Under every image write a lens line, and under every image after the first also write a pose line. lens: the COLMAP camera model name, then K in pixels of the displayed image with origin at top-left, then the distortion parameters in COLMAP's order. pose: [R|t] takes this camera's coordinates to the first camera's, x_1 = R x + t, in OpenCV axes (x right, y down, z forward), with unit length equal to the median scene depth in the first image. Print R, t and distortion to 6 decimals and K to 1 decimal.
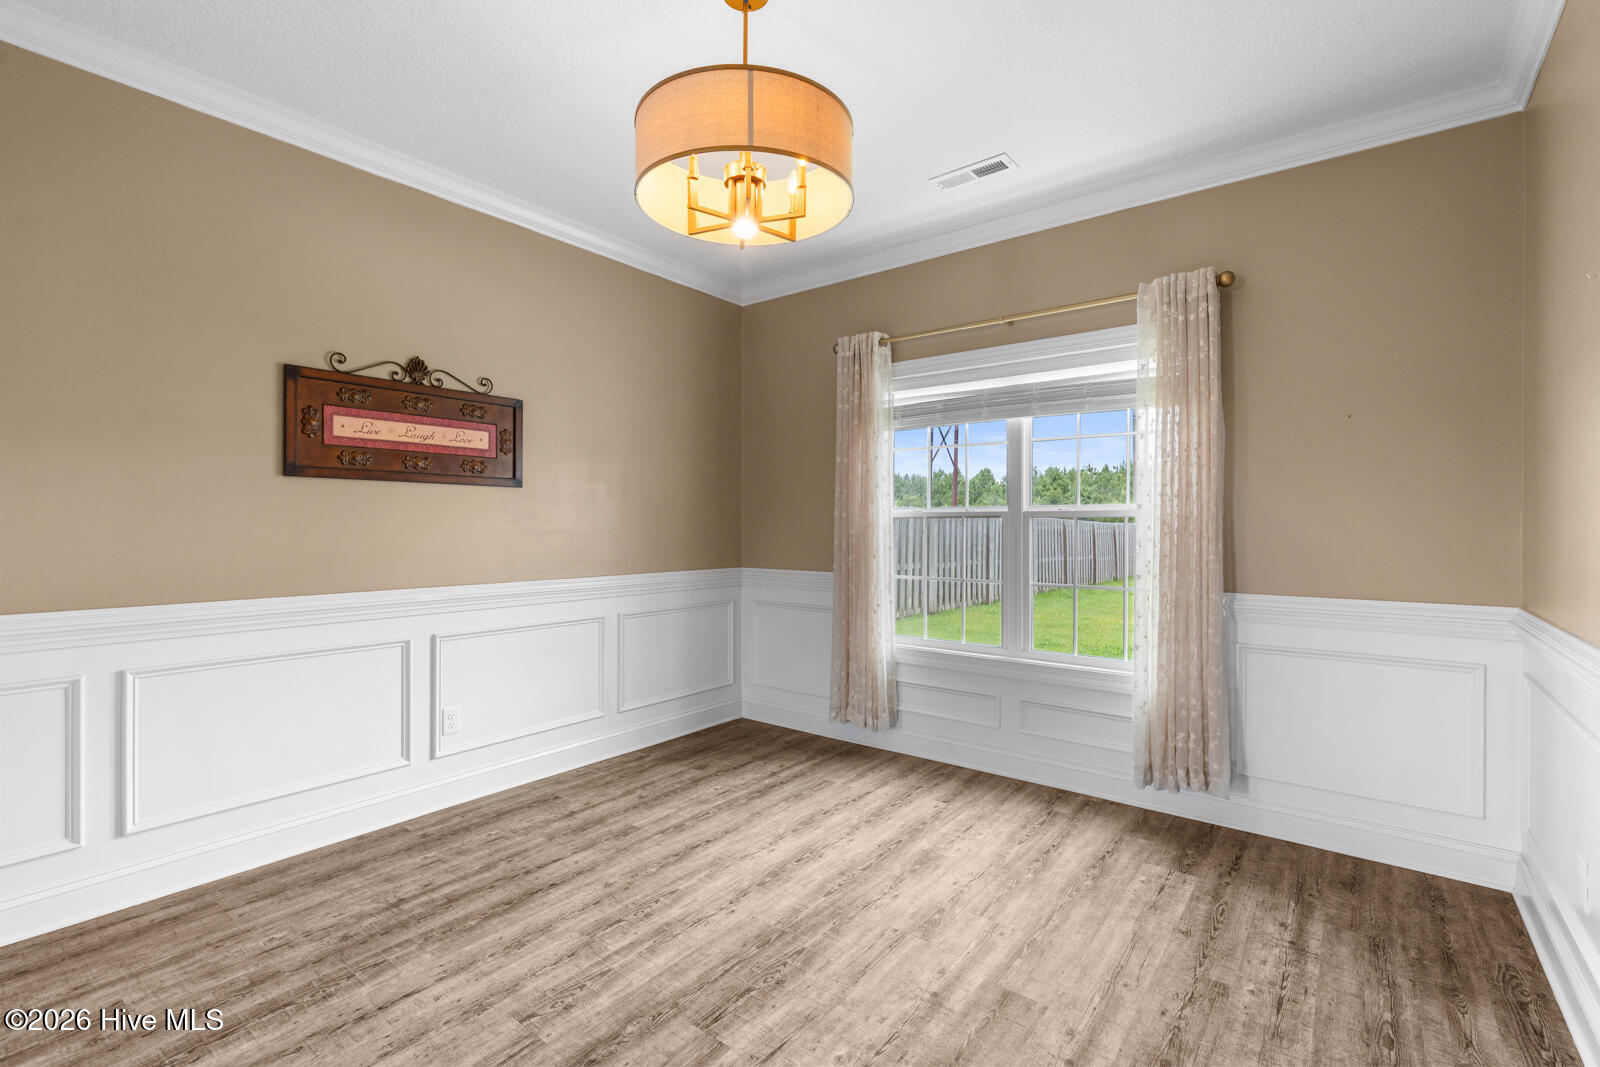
lens RADIAL K [[715.1, 0, 805.1], [0, 715.1, 530.1], [0, 0, 1]] dist [0.001364, -0.000314]
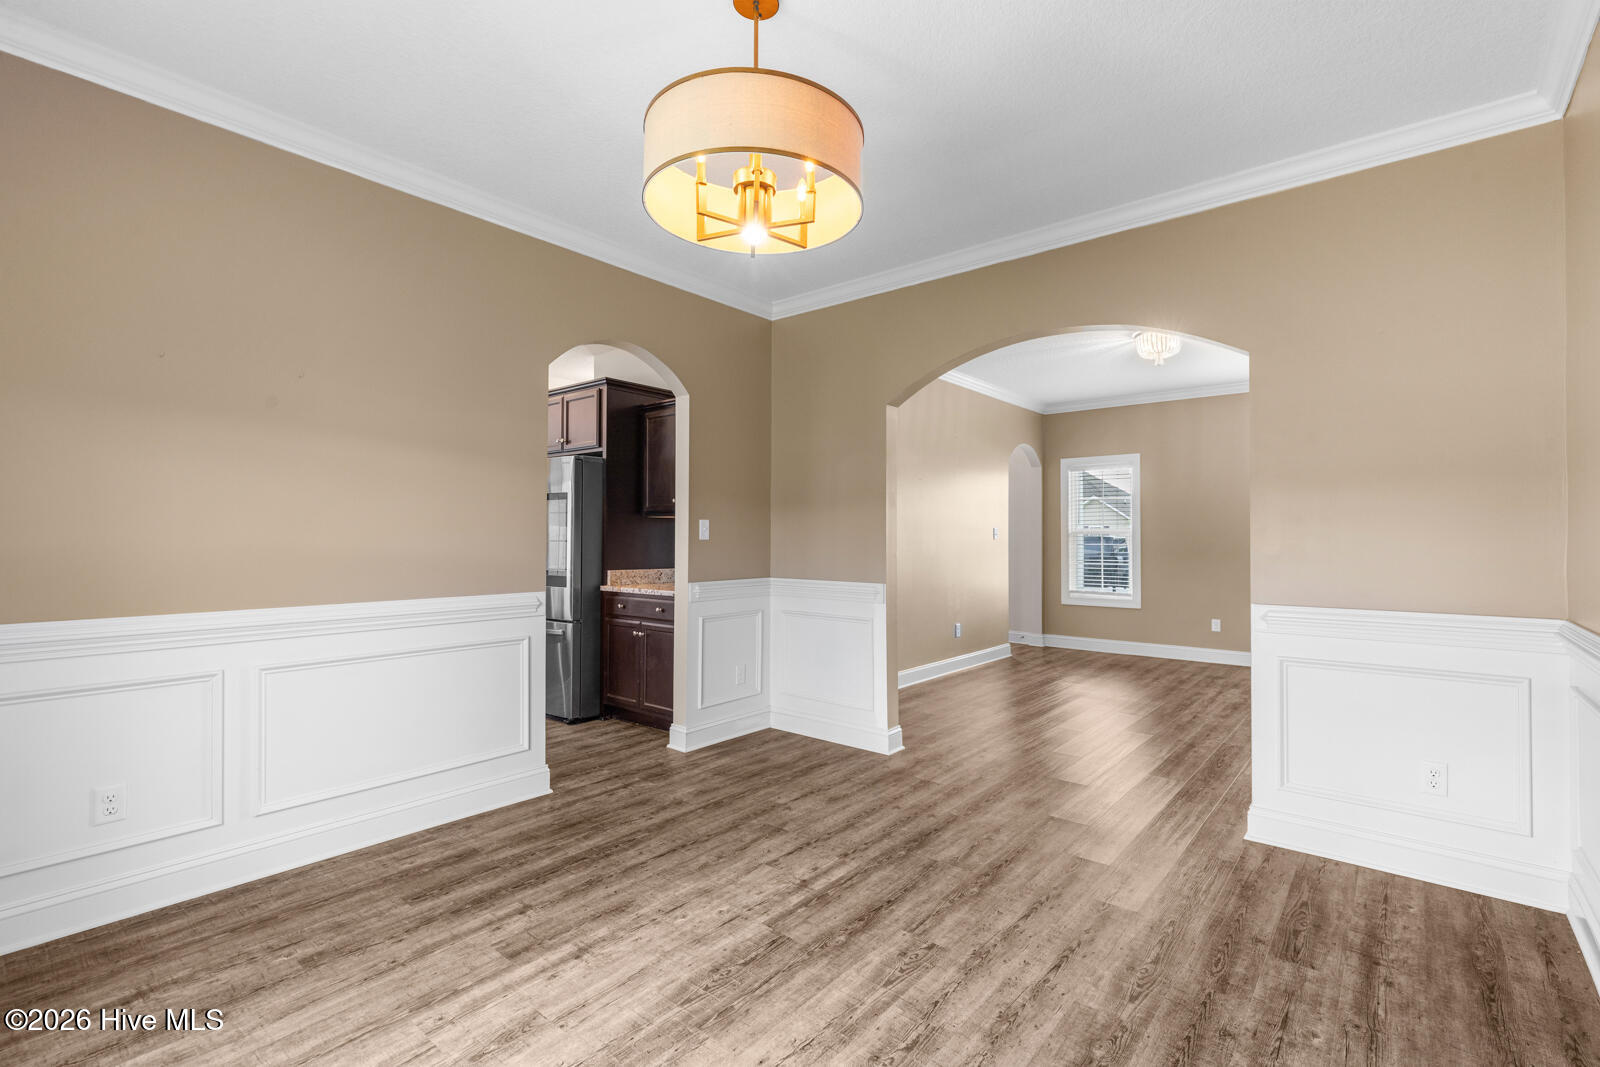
lens RADIAL K [[715.1, 0, 805.1], [0, 715.1, 530.1], [0, 0, 1]] dist [0.001364, -0.000314]
pose [[-0.999398, -0.006924, 0.033982, -0.195662], [-0.007116, 0.999959, -0.005545, -0.006478], [-0.033942, -0.005783, -0.999407, 2.025102]]
